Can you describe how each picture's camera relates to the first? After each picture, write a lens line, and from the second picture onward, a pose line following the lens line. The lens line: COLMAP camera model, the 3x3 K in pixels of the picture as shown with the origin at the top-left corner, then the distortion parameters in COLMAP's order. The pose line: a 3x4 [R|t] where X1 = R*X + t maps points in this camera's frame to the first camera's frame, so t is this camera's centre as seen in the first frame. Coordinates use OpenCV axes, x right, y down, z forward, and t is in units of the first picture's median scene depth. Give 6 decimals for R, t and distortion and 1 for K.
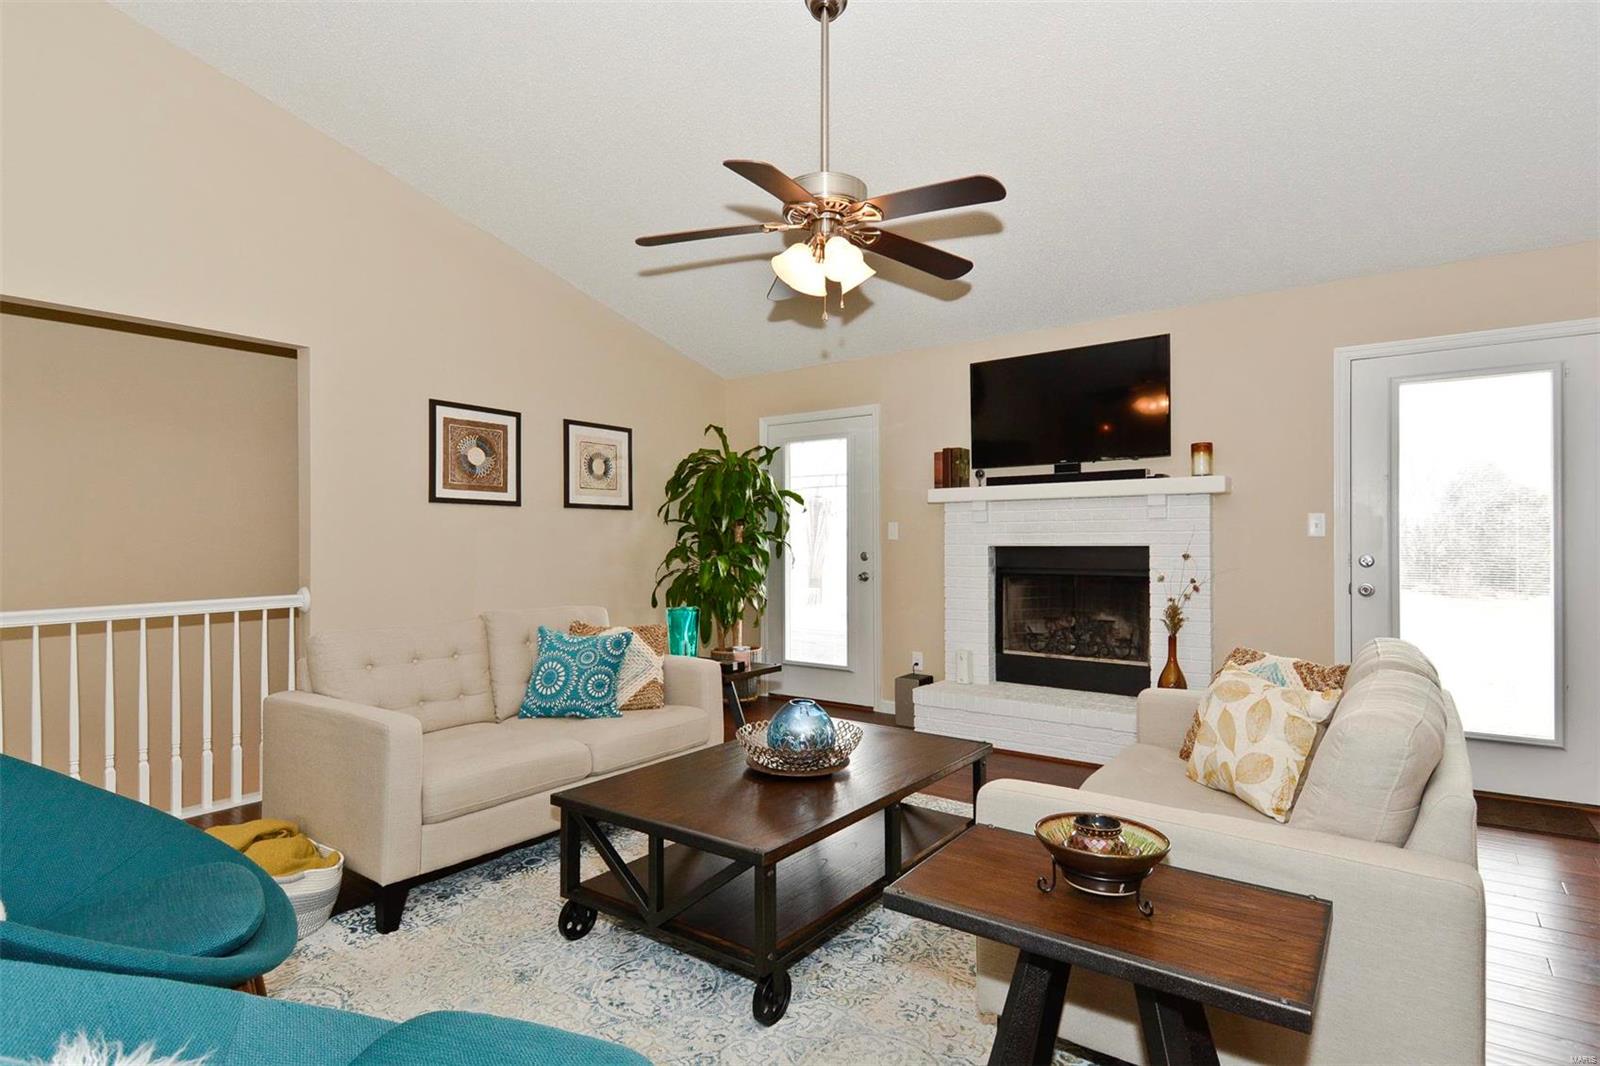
lens RADIAL K [[836.9, 0, 797.4], [0, 836.9, 536.0], [0, 0, 1]] dist [0.005308, -0.001142]
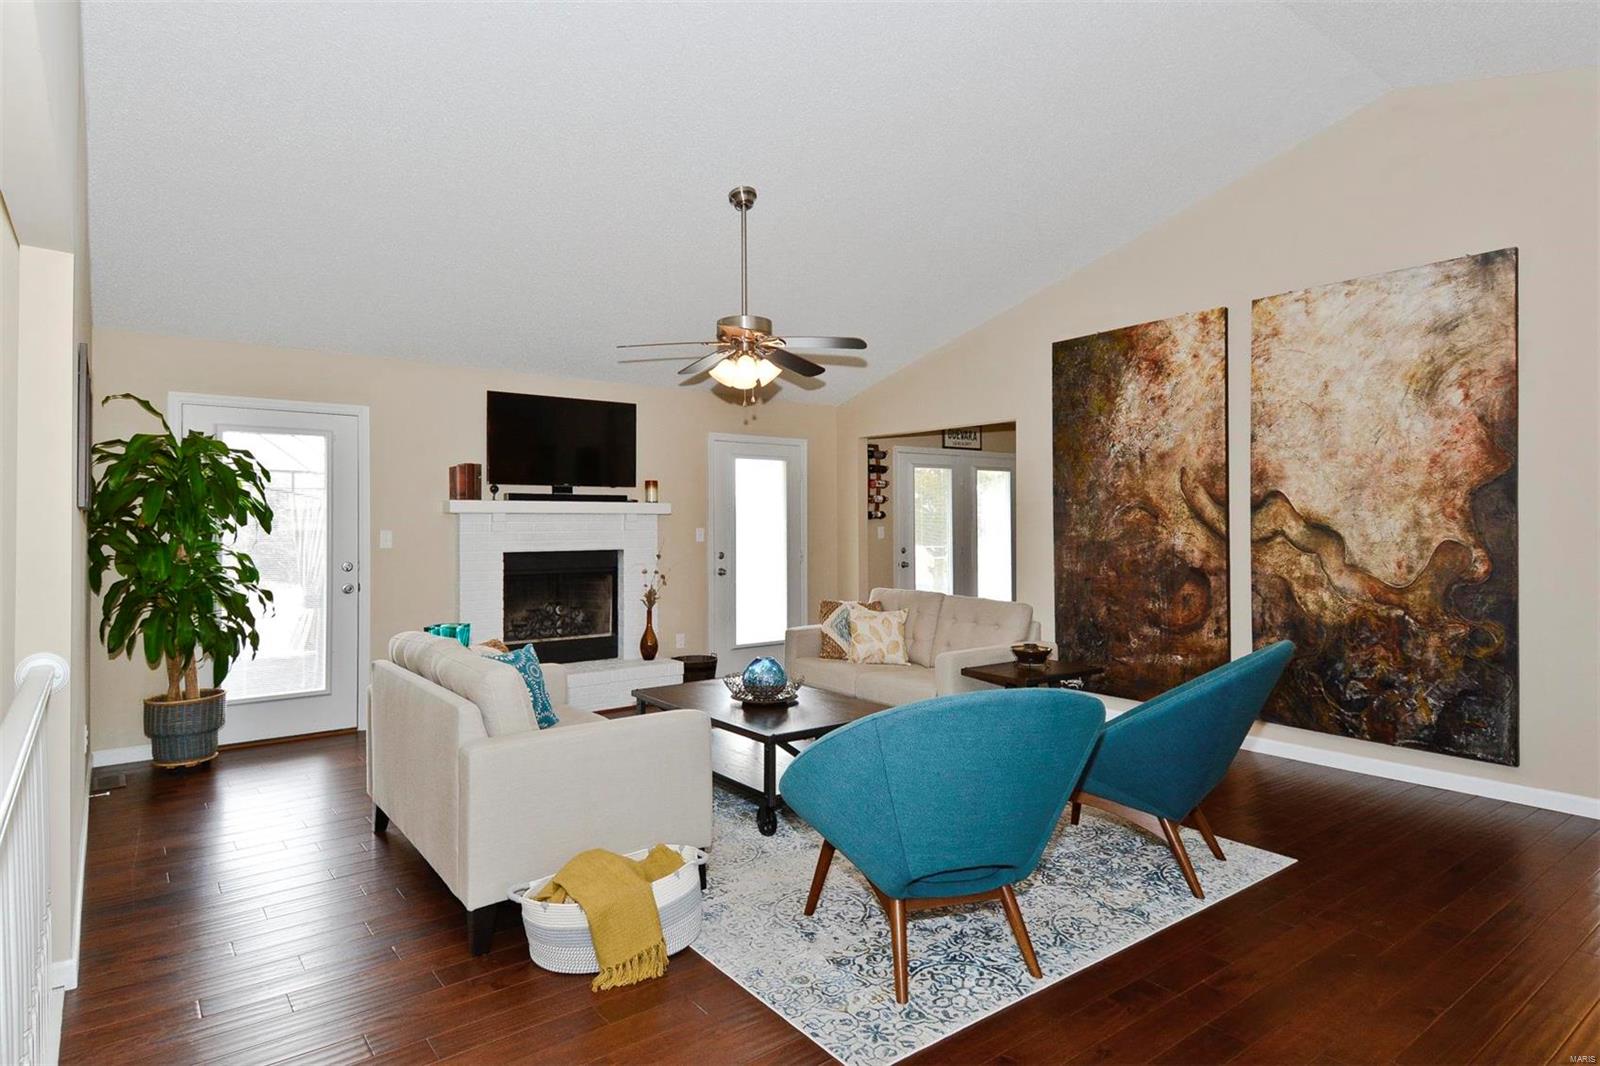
lens RADIAL K [[836.9, 0, 799.5], [0, 836.9, 528.9], [0, 0, 1]] dist [0.005308, -0.001142]
pose [[0.237825, 0.000149, 0.971308, -0.815260], [-0.000754, 1.000000, 0.000032, -0.021711], [-0.971308, -0.000740, 0.237825, 0.344849]]
